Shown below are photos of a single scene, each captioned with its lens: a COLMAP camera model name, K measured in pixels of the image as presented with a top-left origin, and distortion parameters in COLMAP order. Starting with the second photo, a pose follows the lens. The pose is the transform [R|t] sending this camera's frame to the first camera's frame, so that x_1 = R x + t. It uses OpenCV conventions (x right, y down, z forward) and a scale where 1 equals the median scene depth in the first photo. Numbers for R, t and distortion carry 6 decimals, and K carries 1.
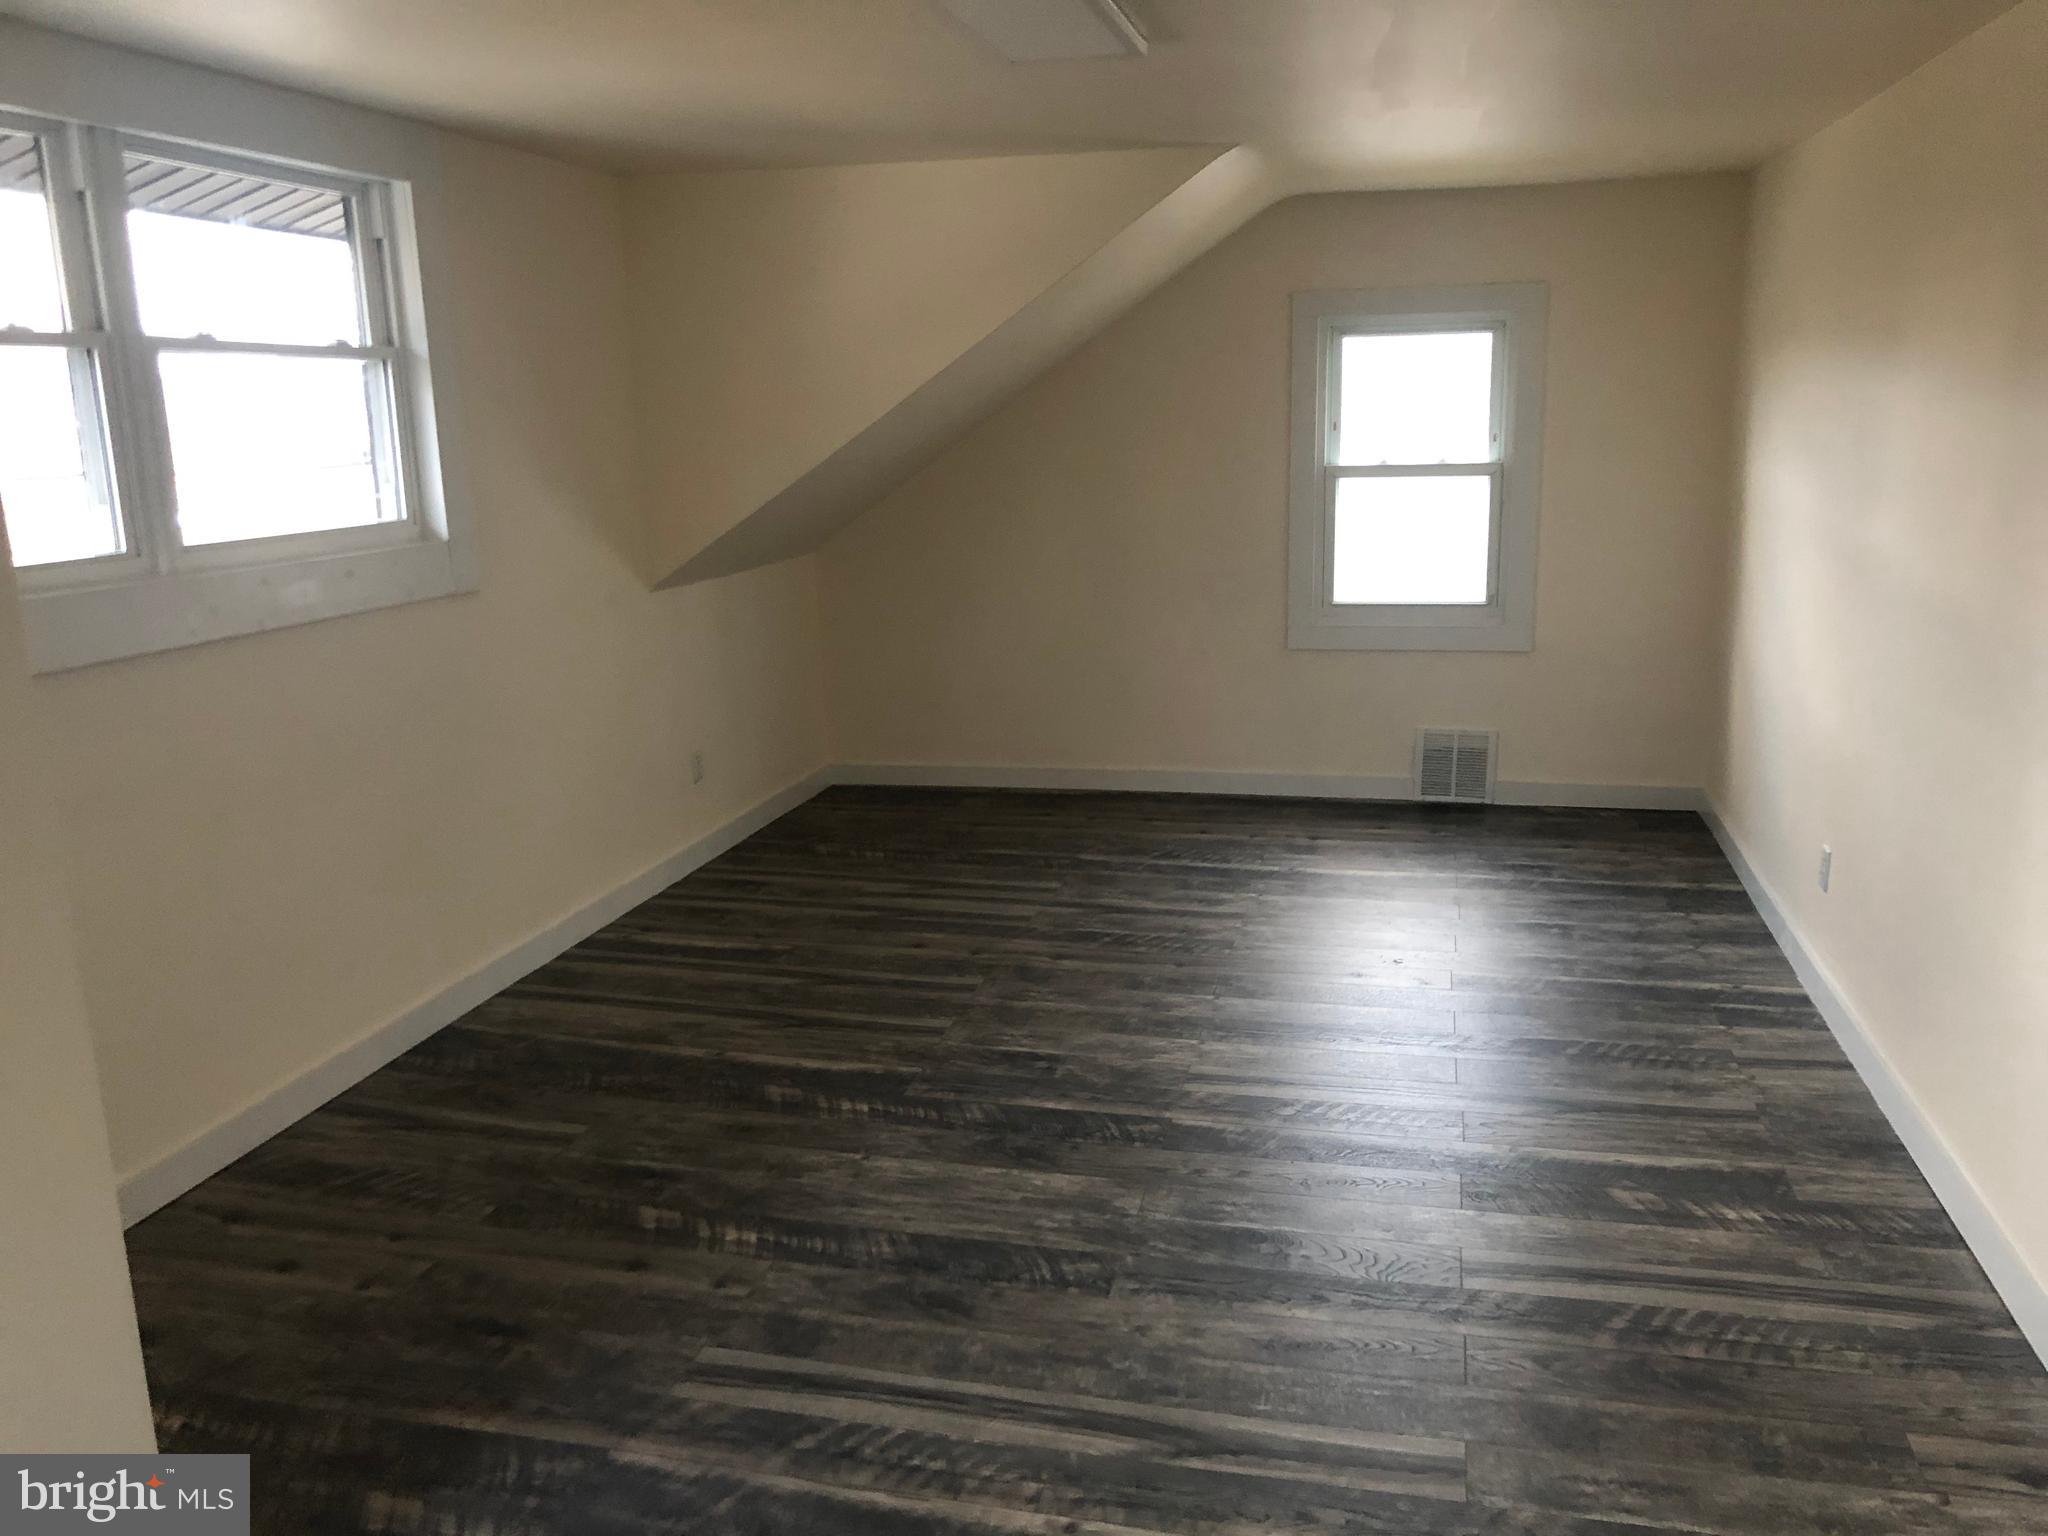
lens RADIAL K [[1645.2, 0, 1022.7], [0, 1645.2, 770.2], [0, 0, 1]] dist [0.045852, -0.005974]
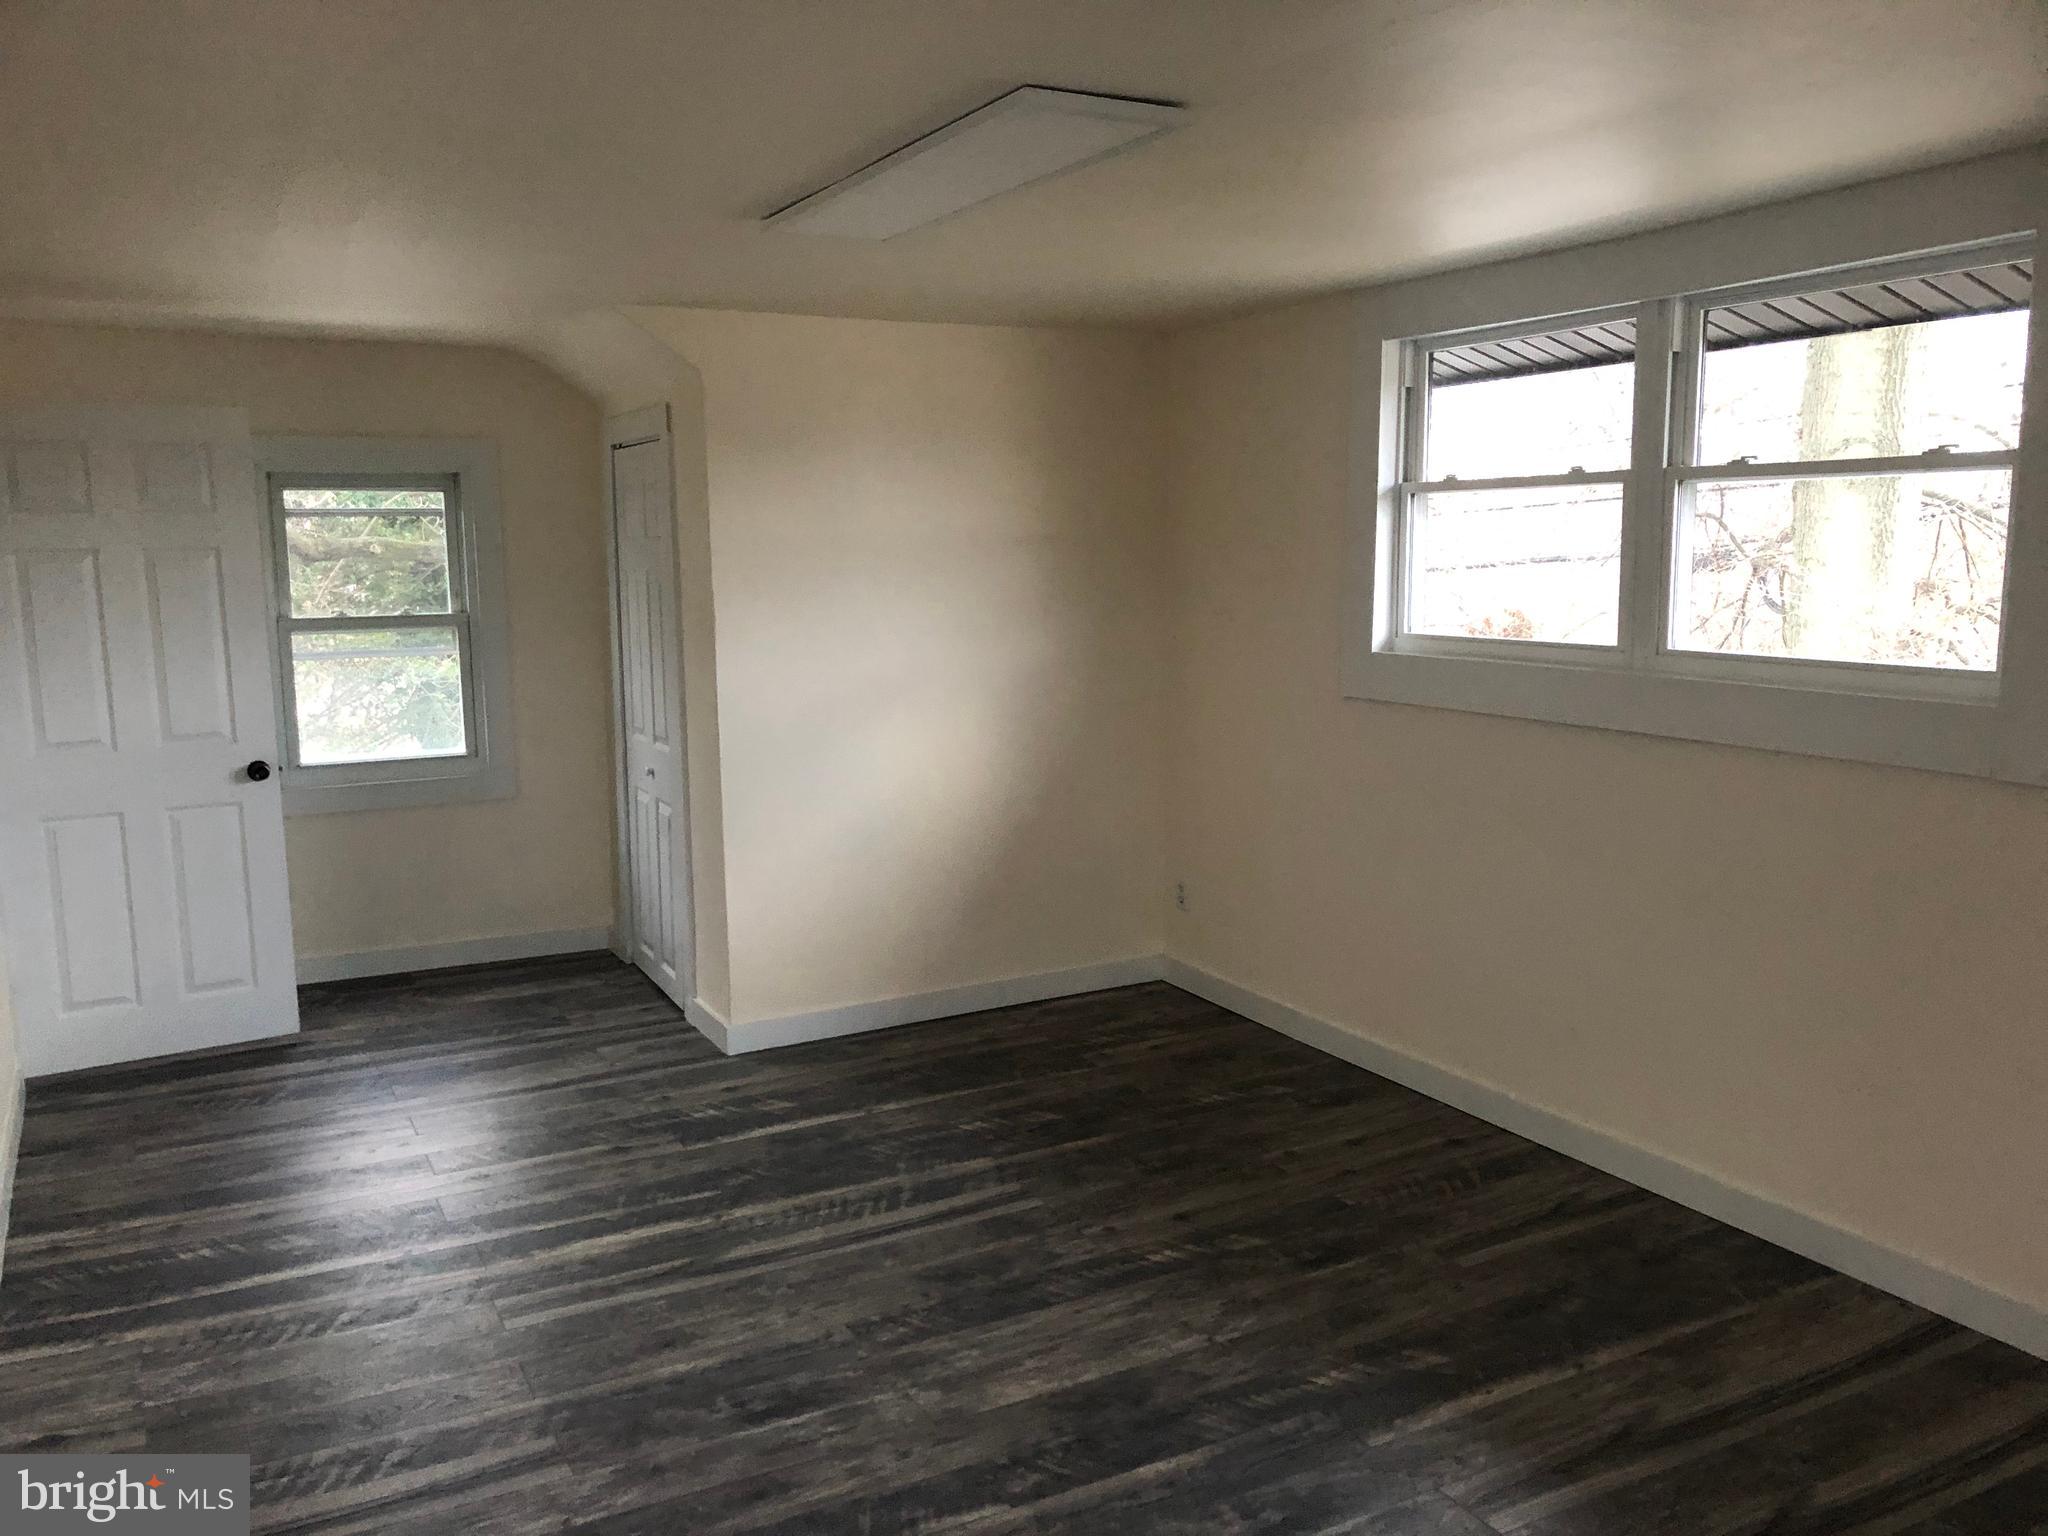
lens RADIAL K [[1645.2, 0, 1022.1], [0, 1645.2, 769.1], [0, 0, 1]] dist [0.045852, -0.005974]
pose [[-0.745941, 0.121718, -0.654795, 0.634515], [-0.117129, 0.943860, 0.308885, -0.393072], [0.655631, 0.307106, -0.689807, 1.681702]]
